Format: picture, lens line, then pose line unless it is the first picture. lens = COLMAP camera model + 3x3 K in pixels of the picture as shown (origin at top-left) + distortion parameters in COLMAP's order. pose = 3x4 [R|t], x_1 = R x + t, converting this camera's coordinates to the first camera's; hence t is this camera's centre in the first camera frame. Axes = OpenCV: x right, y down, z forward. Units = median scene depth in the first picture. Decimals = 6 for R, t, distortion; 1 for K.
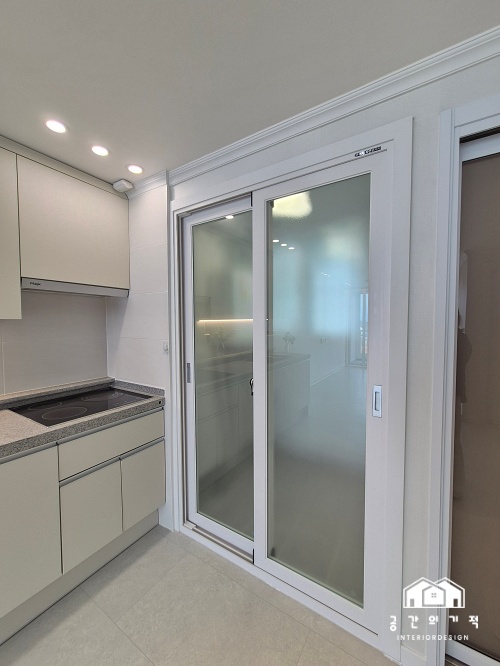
lens RADIAL K [[268.2, 0, 250.0], [0, 268.2, 333.0], [0, 0, 1]] dist [-0.000622, 0.000020]
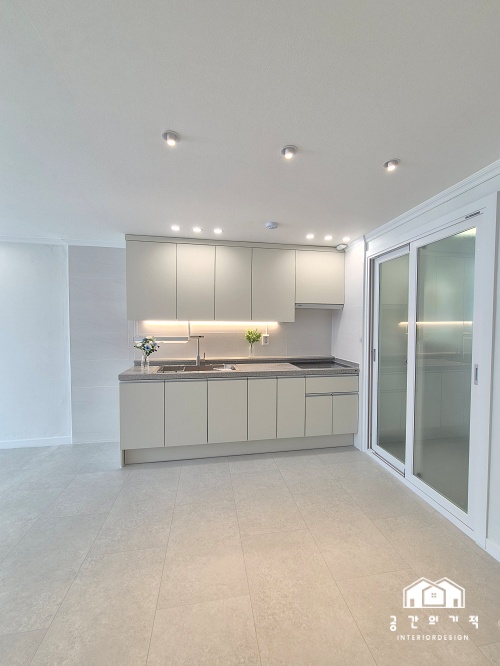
lens RADIAL K [[275.6, 0, 251.4], [0, 275.6, 334.7], [0, 0, 1]] dist [0.001930, 0.000166]
pose [[0.661060, 0.032521, -0.749628, 0.524930], [-0.035516, 0.999297, 0.012033, 0.032948], [0.749492, 0.018670, 0.661750, -0.652867]]
